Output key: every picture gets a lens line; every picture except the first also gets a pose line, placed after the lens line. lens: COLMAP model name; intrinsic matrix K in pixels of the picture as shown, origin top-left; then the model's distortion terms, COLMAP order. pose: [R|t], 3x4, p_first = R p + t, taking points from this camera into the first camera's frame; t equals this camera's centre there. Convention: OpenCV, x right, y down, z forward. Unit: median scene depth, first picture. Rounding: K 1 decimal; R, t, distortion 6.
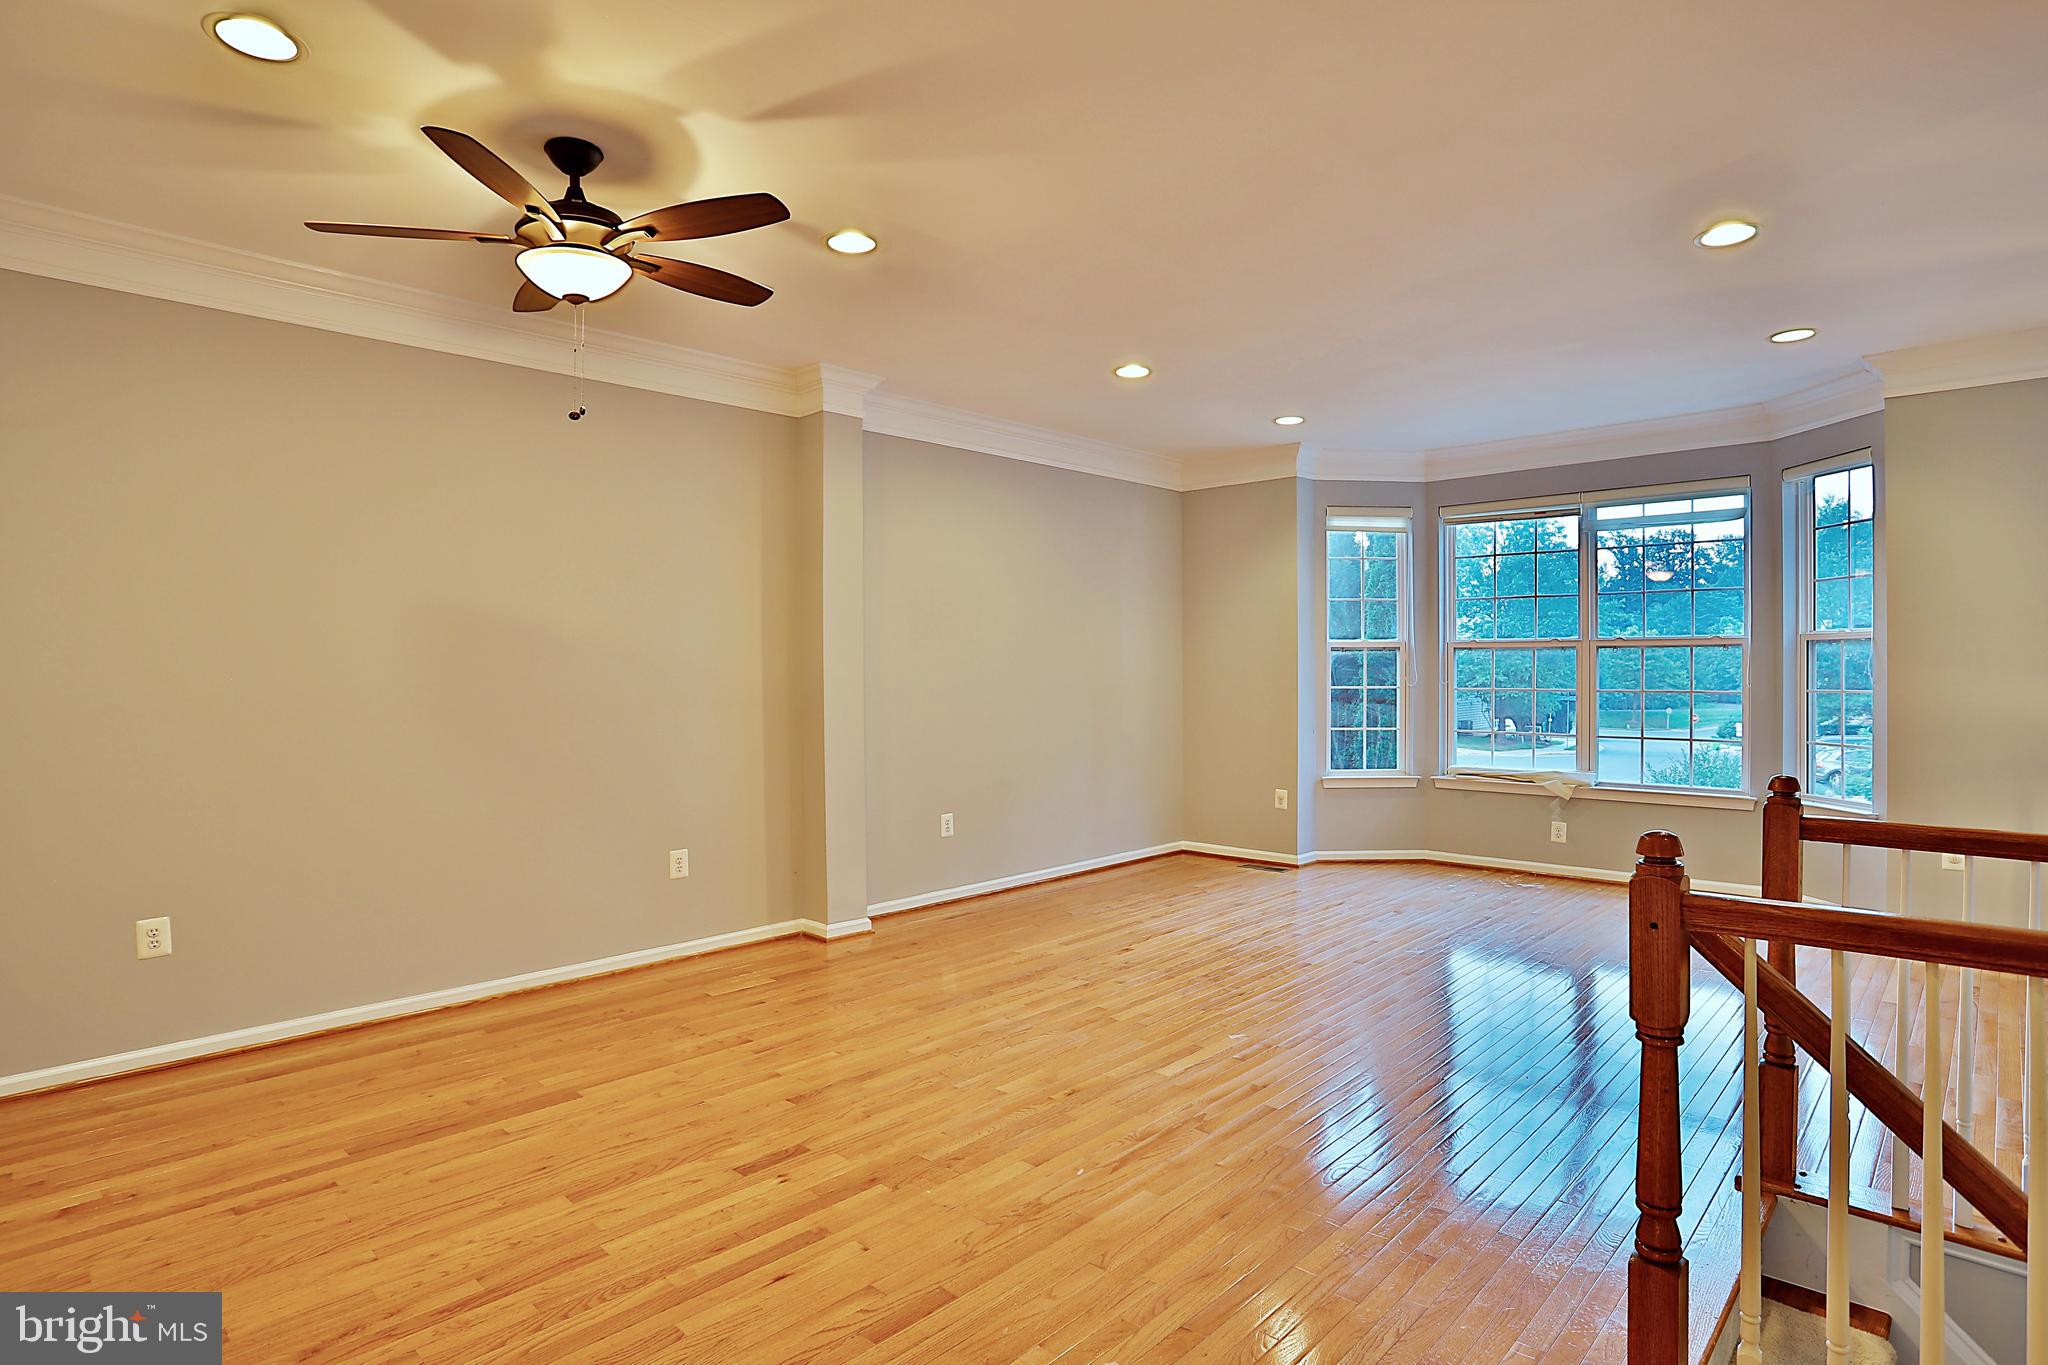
lens RADIAL K [[1064.3, 0, 1027.4], [0, 1064.3, 672.5], [0, 0, 1]] dist [-0.074746, 0.036578]
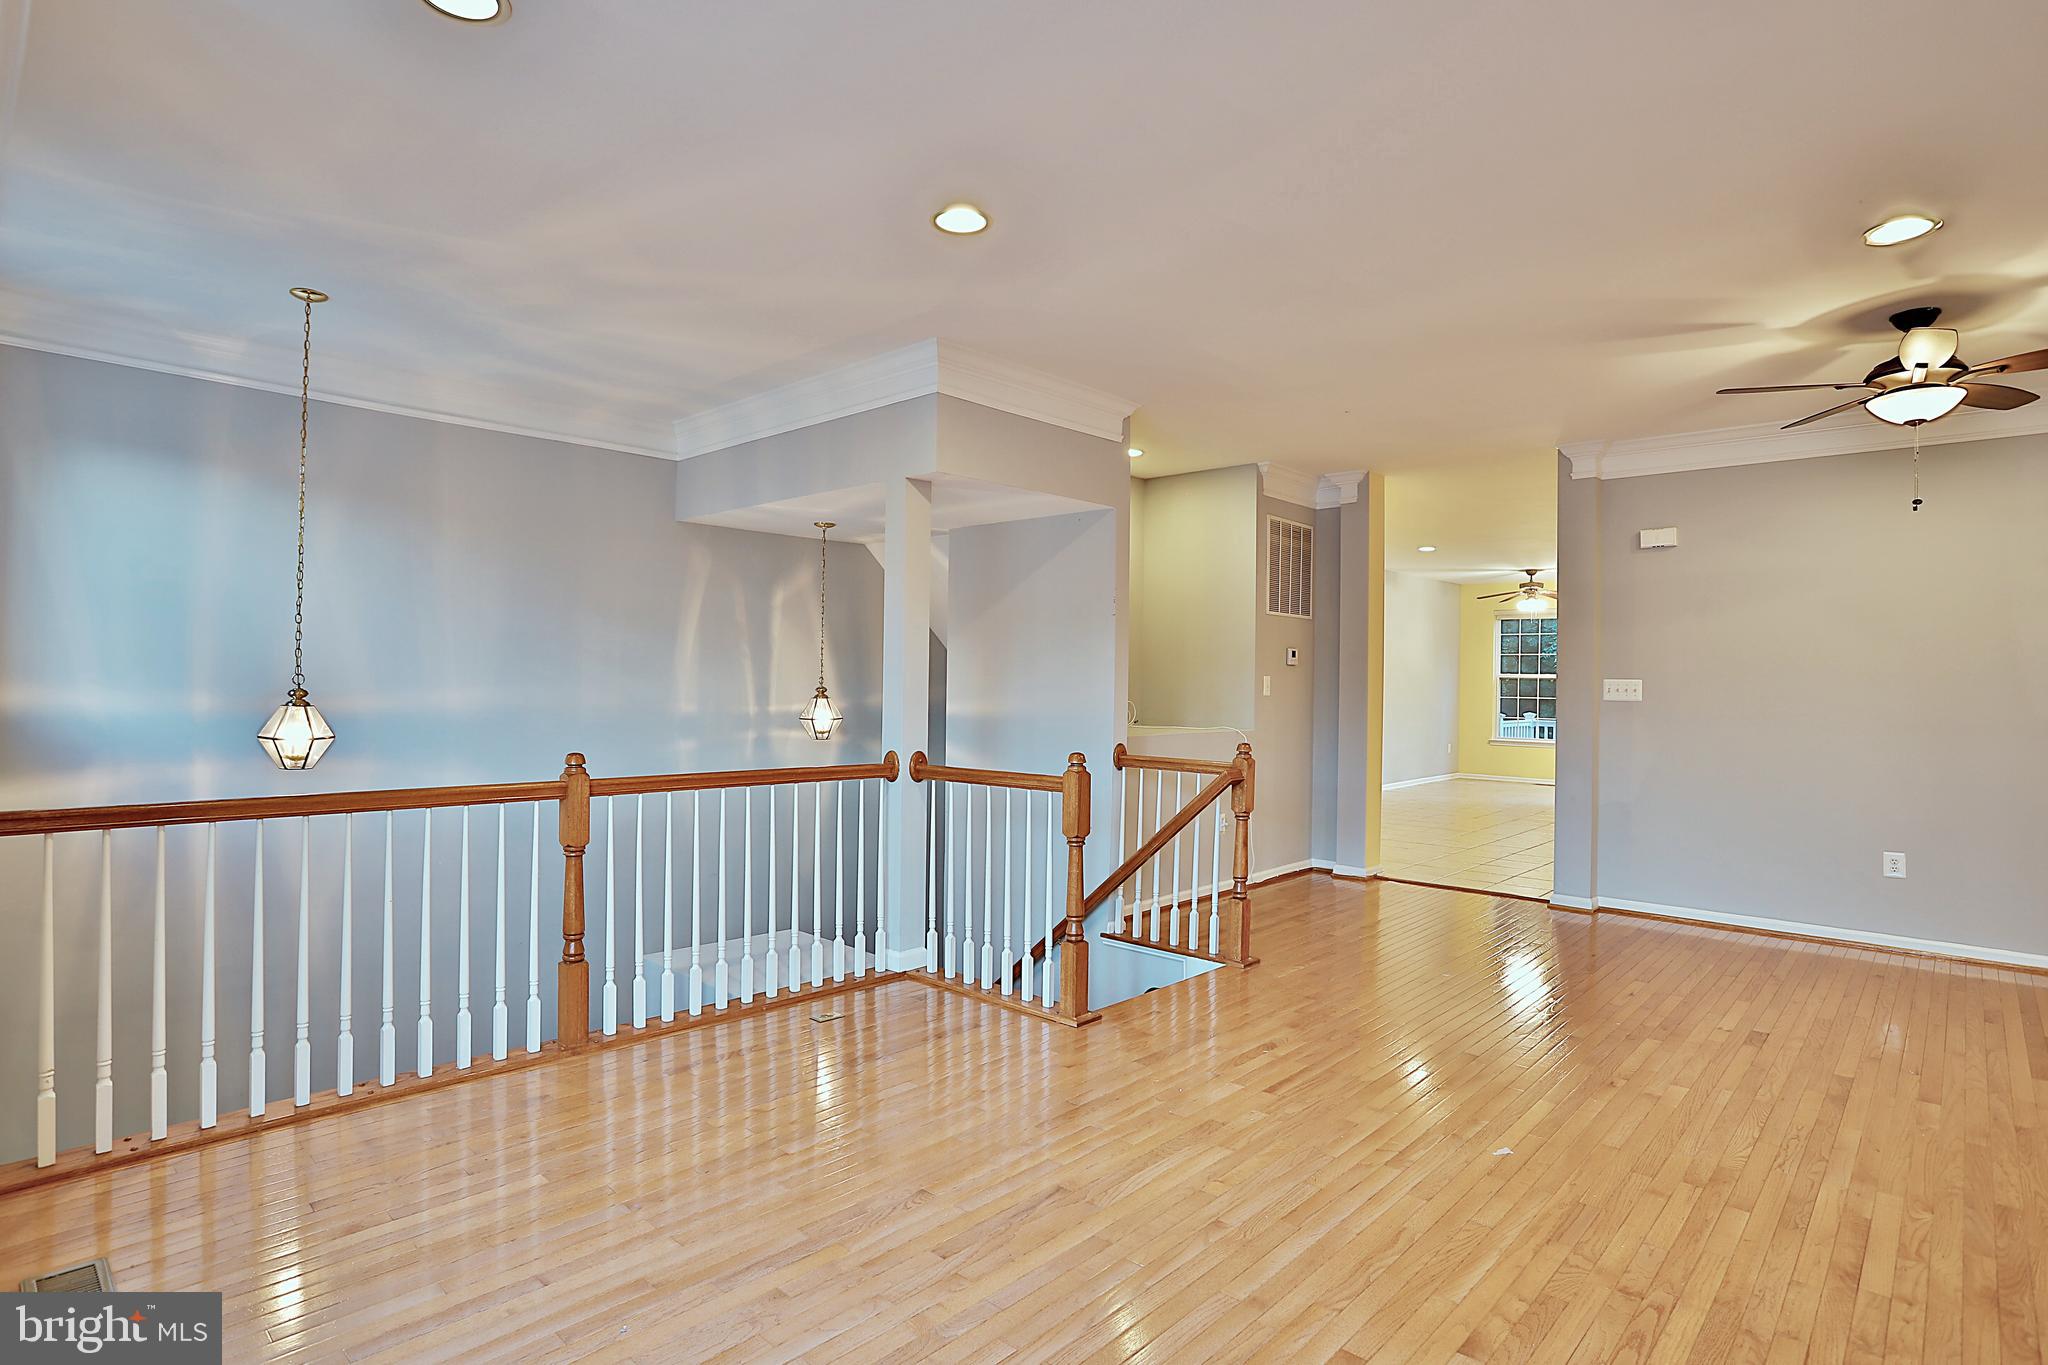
lens RADIAL K [[1064.3, 0, 1027.4], [0, 1064.3, 672.5], [0, 0, 1]] dist [-0.074746, 0.036578]
pose [[-0.999876, -0.011649, -0.010563, 0.320262], [-0.011647, 0.999932, -0.000292, -0.006279], [0.010566, -0.000169, -0.999944, 1.002769]]
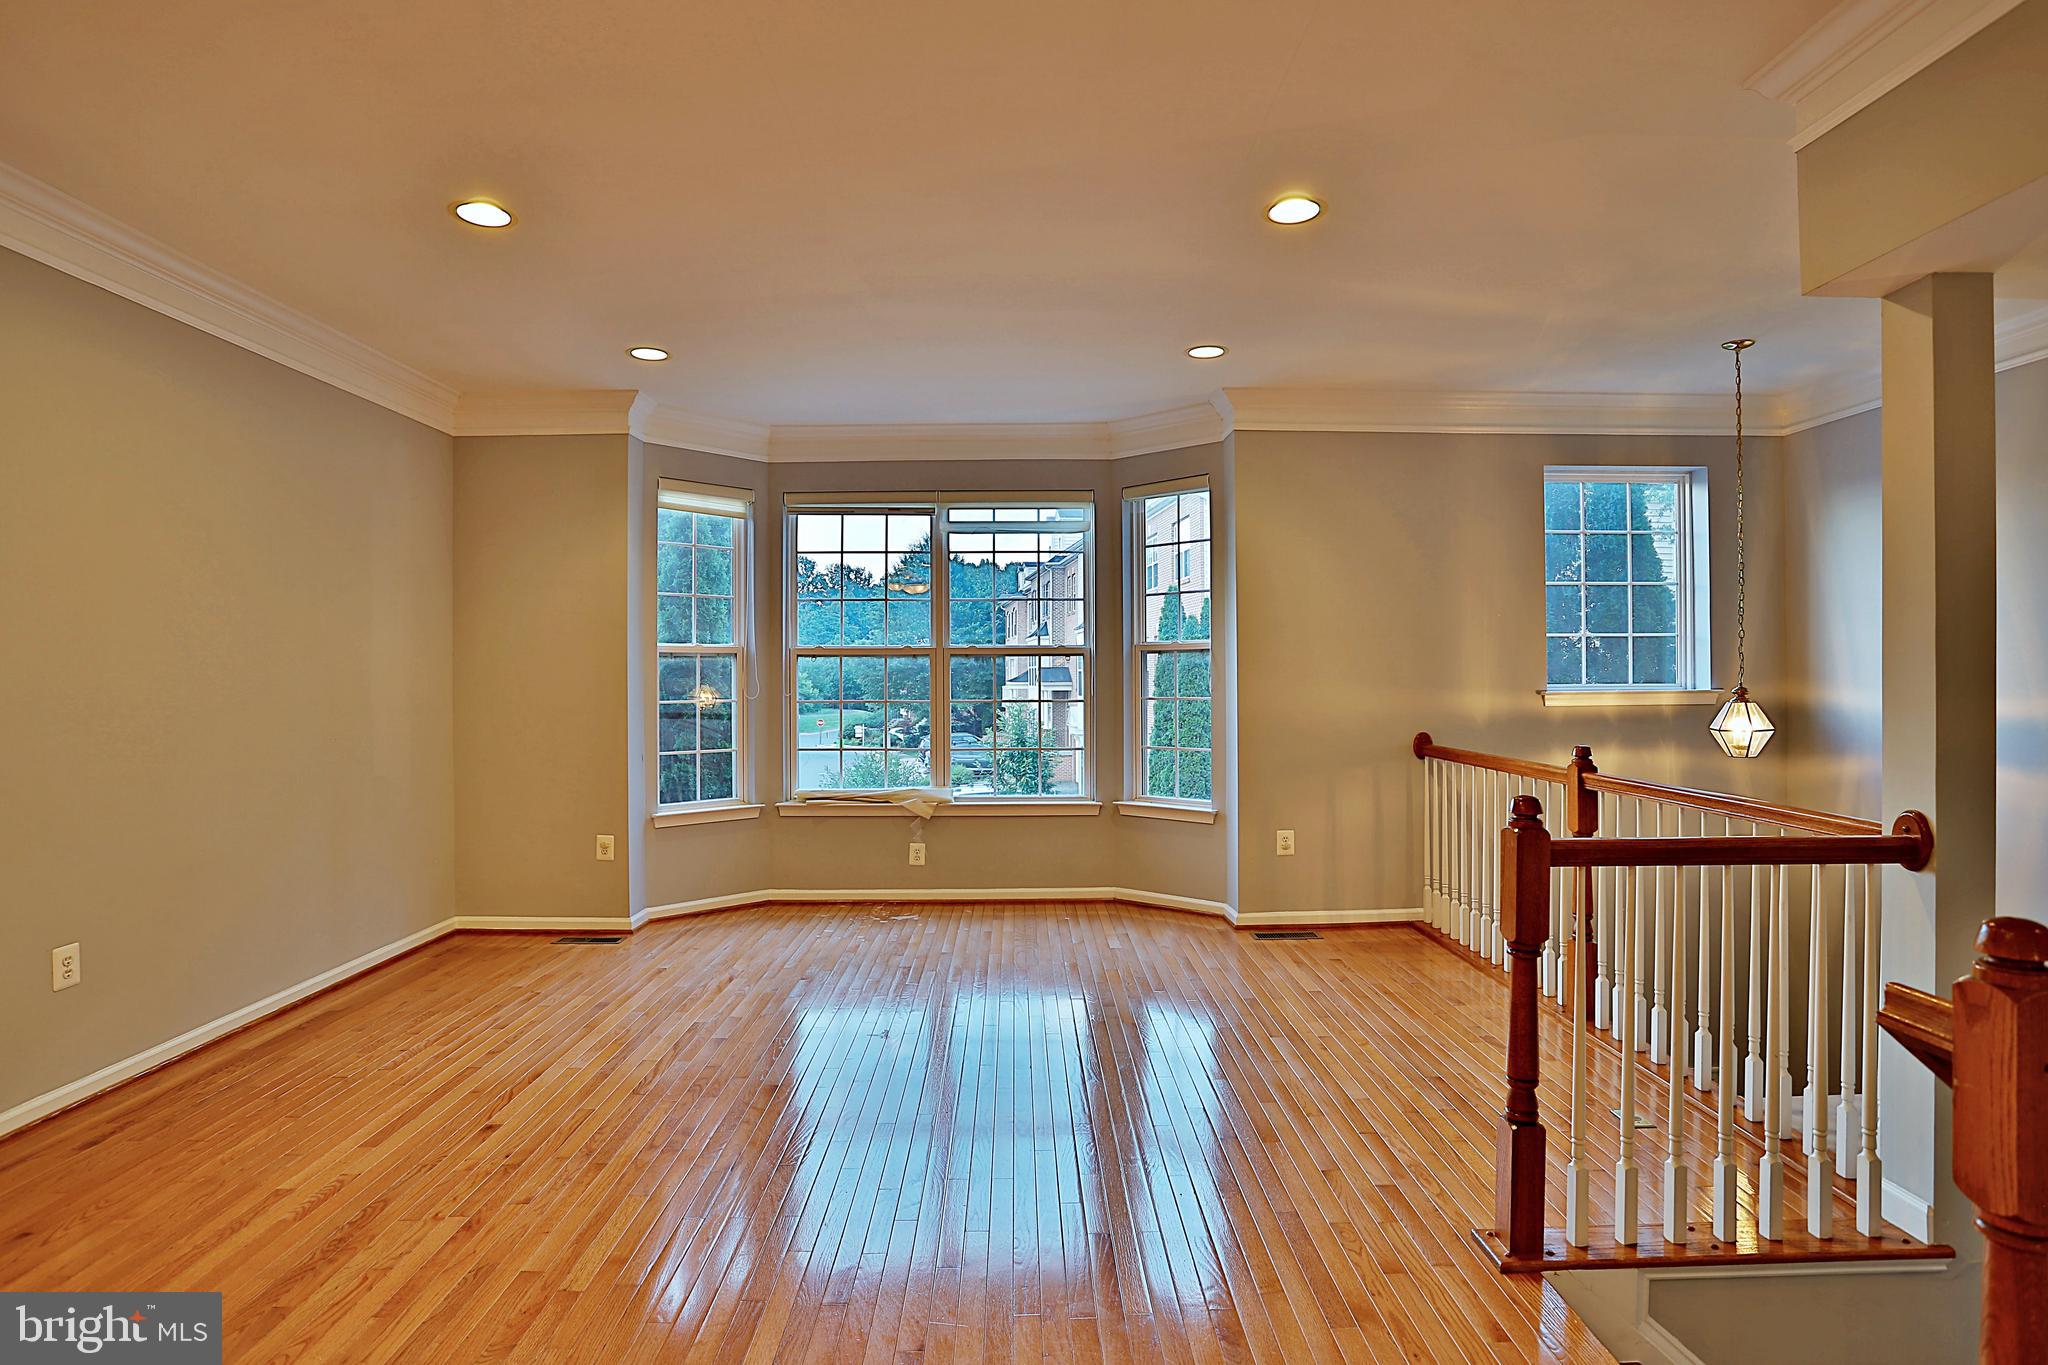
lens RADIAL K [[1064.3, 0, 1027.4], [0, 1064.3, 672.5], [0, 0, 1]] dist [-0.074746, 0.036578]
pose [[0.721470, 0.001648, 0.692443, -0.075456], [0.006024, 0.999944, -0.008656, 0.000026], [-0.692419, 0.010416, 0.721420, 0.250908]]
